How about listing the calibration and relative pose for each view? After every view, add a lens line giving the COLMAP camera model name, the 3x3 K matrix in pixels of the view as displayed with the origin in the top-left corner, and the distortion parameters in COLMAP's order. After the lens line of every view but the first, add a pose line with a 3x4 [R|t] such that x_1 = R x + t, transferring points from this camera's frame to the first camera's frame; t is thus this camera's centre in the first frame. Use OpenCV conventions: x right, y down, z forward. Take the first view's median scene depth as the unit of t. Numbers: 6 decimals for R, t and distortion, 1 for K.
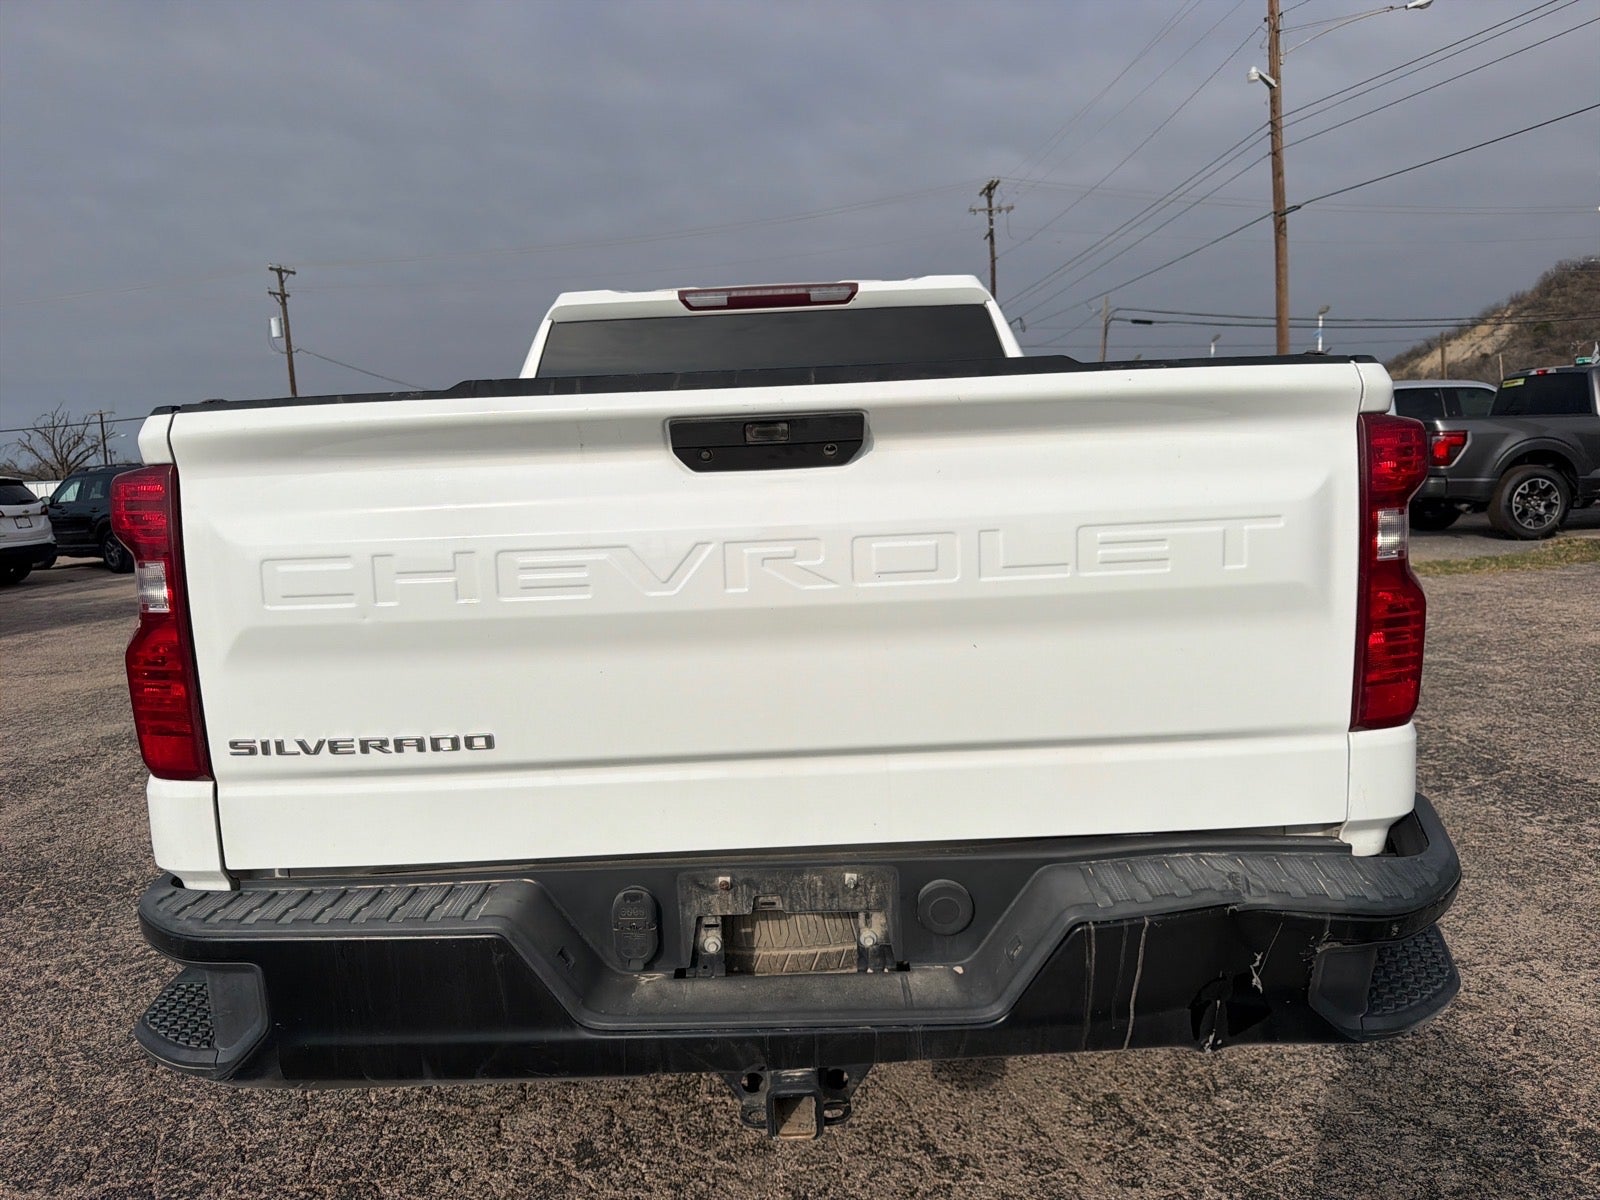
lens RADIAL K [[1158.0, 0, 798.5], [0, 1158.0, 597.6], [0, 0, 1]] dist [0.033495, -0.039148]
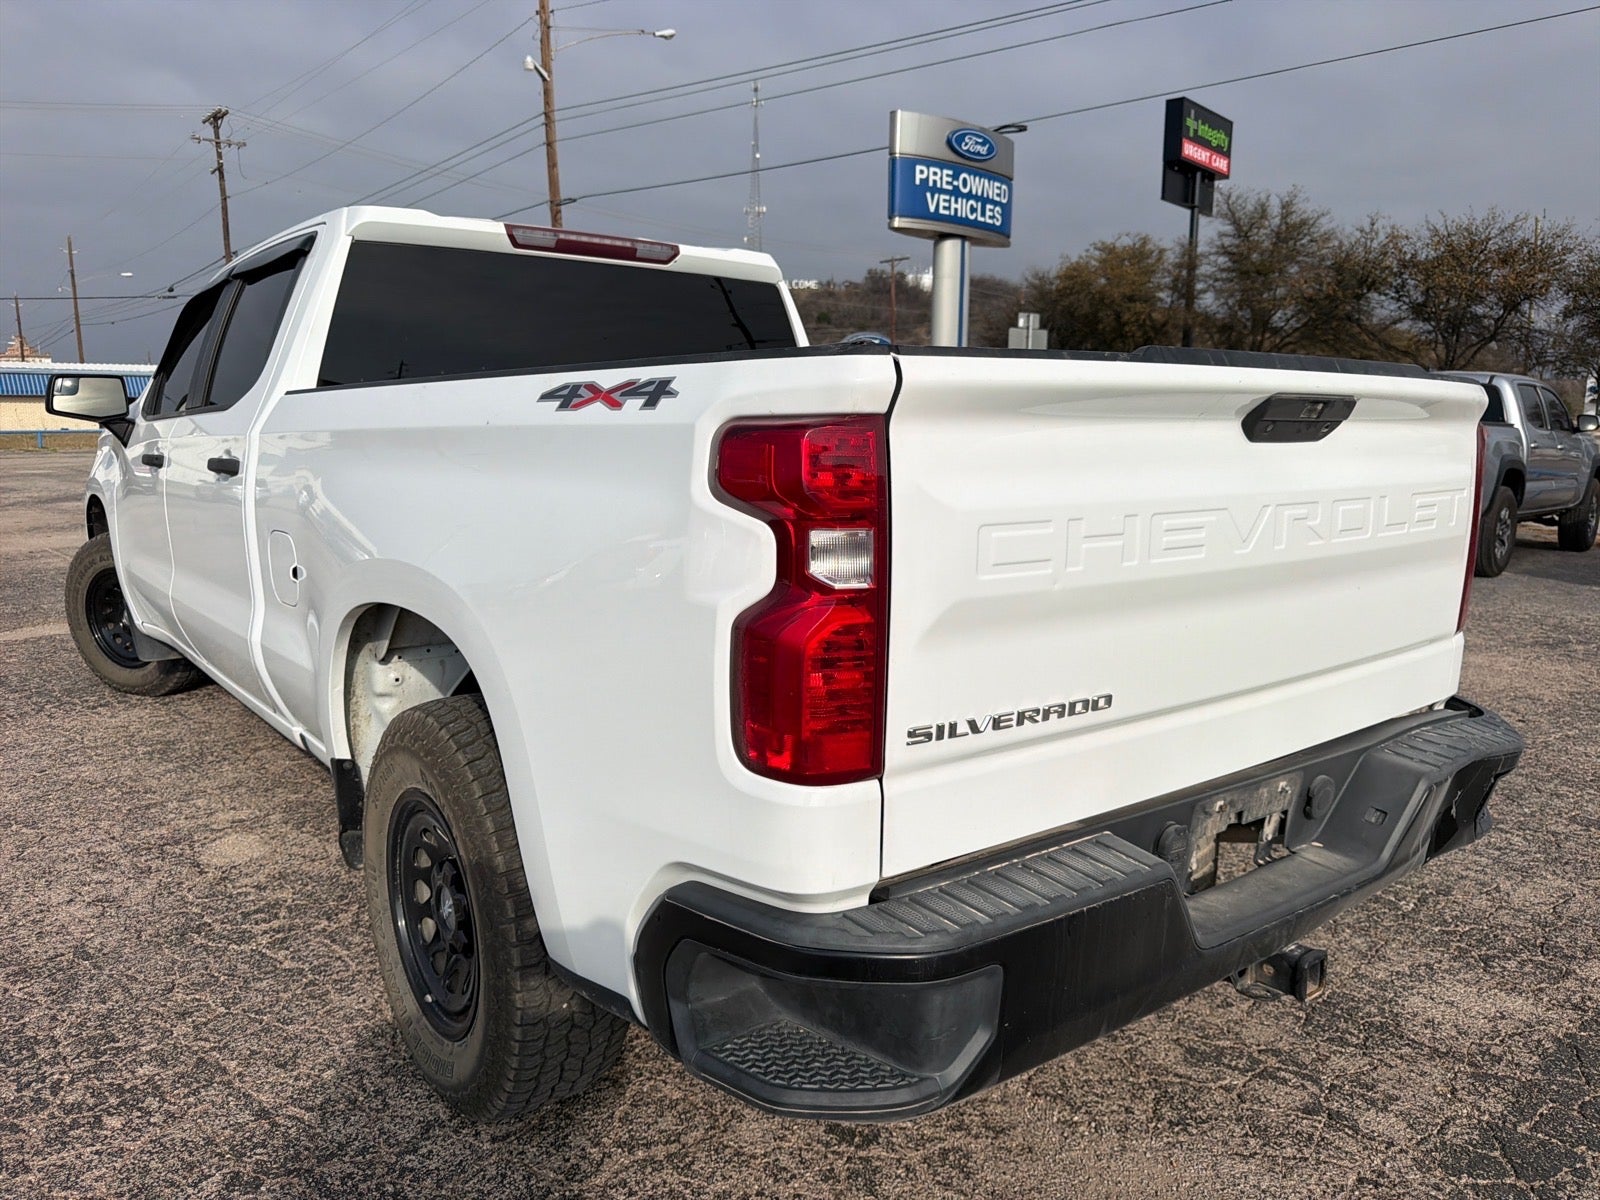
lens RADIAL K [[1158.0, 0, 801.8], [0, 1158.0, 605.6], [0, 0, 1]] dist [0.033495, -0.039148]
pose [[0.788777, -0.048578, 0.612758, -1.070875], [0.030287, 0.998733, 0.040189, -0.008424], [-0.613933, -0.013142, 0.789248, 0.352116]]
